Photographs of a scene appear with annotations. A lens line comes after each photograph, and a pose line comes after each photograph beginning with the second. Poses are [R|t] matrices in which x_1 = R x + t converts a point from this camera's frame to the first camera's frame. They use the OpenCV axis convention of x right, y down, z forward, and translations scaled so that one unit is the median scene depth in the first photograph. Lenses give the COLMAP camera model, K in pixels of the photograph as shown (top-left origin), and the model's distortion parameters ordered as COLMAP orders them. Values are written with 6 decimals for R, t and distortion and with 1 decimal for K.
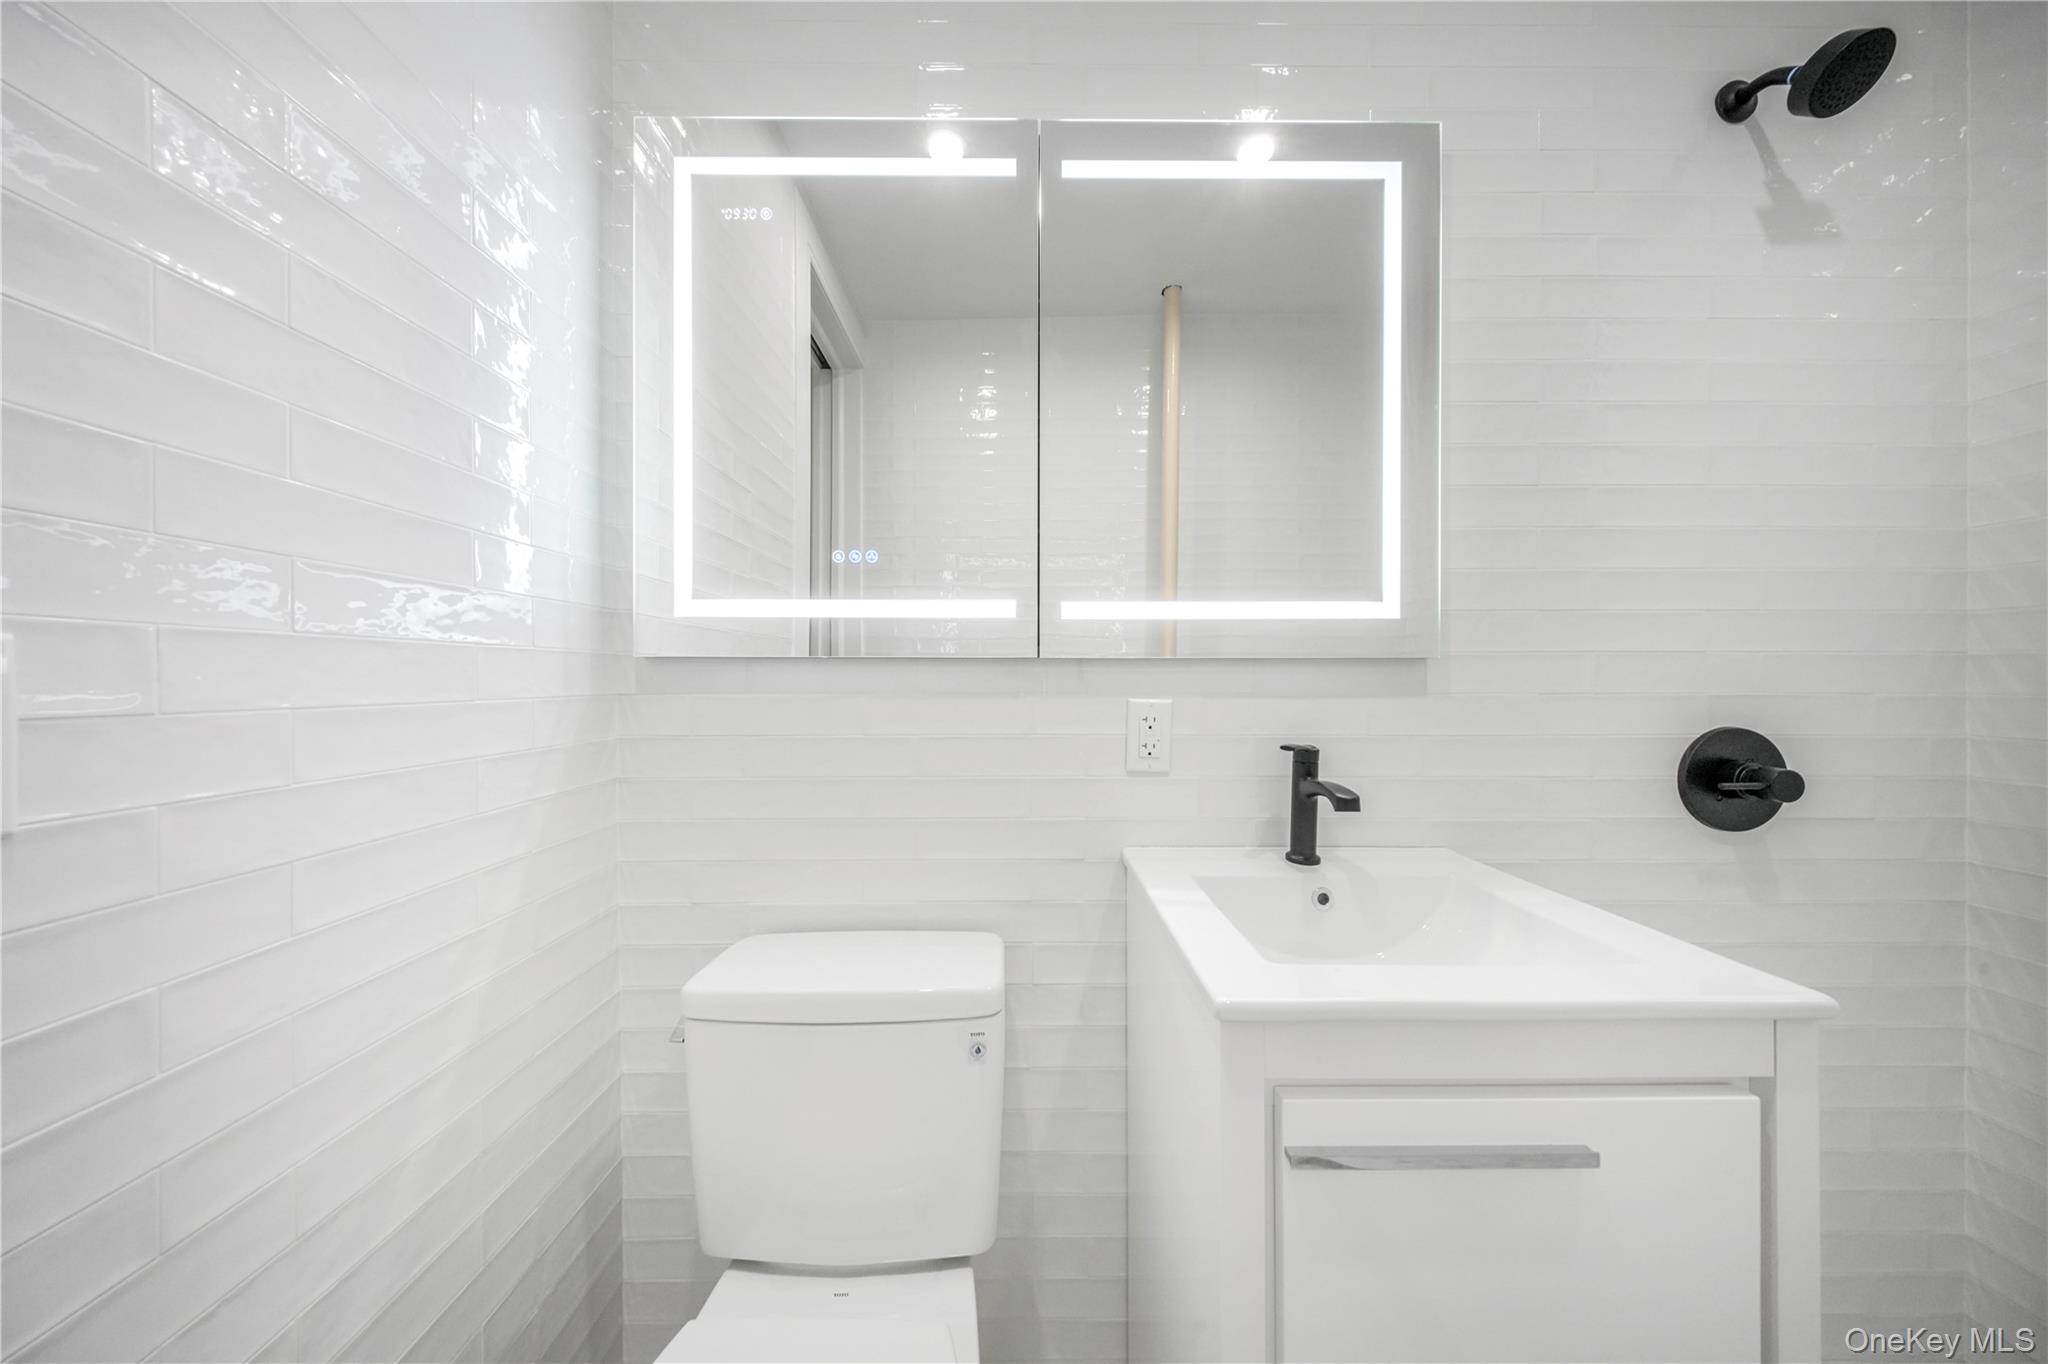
lens RADIAL K [[640.2, 0, 1020.4], [0, 640.2, 673.1], [0, 0, 1]] dist [0.015001, -0.004887]
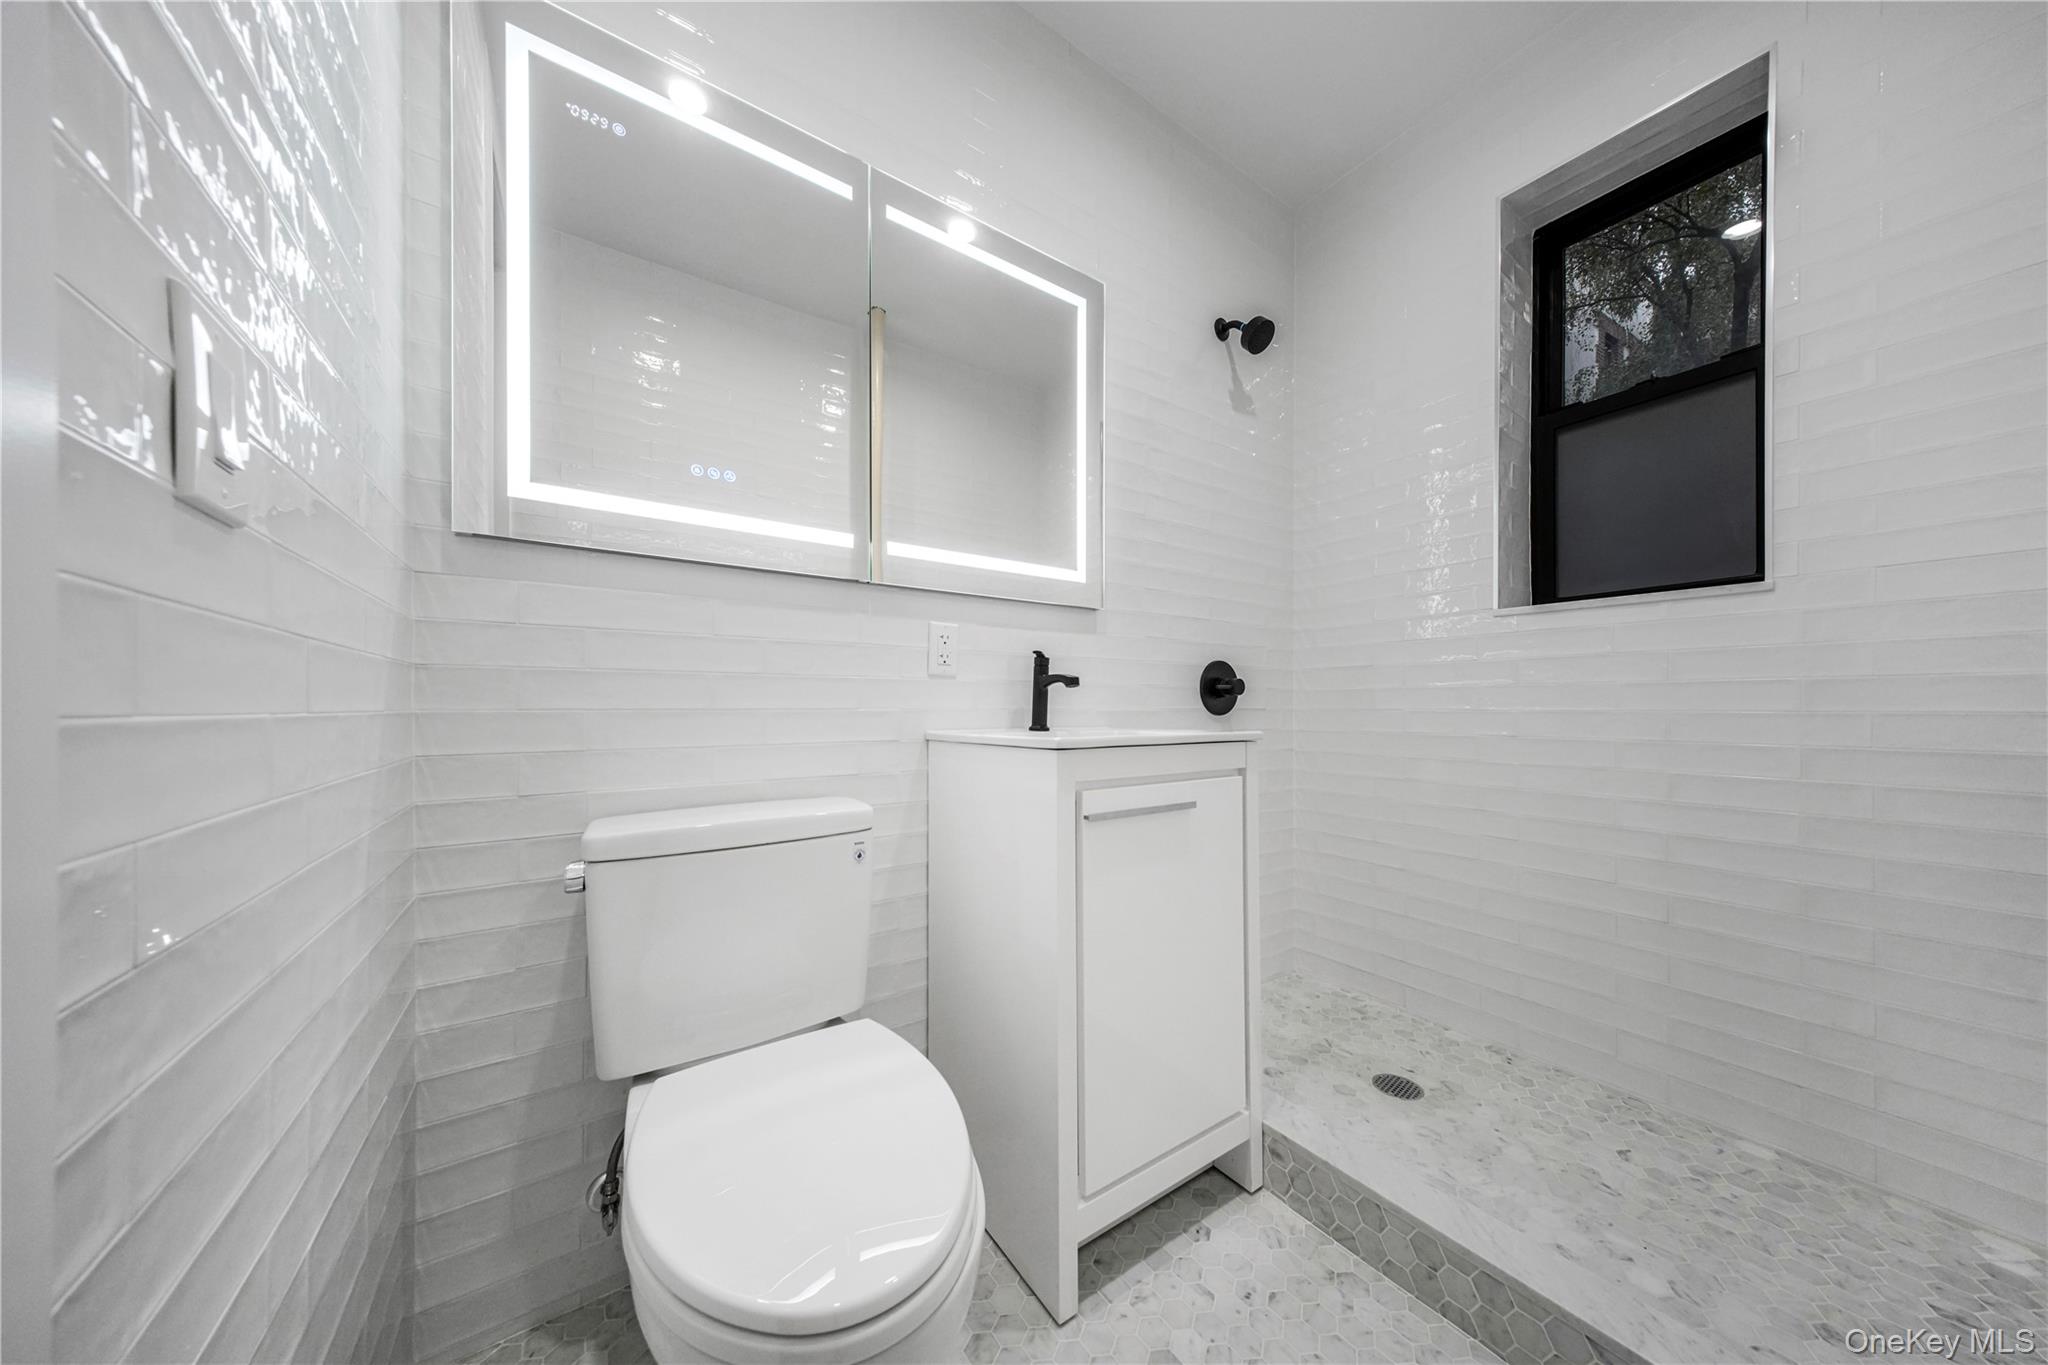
lens RADIAL K [[655.3, 0, 1051.0], [0, 655.3, 706.5], [0, 0, 1]] dist [0.025607, -0.005608]
pose [[0.812422, -0.003219, 0.583062, -0.448214], [0.003755, 0.999993, 0.000289, 0.228105], [-0.583058, 0.001955, 0.812428, -0.292204]]
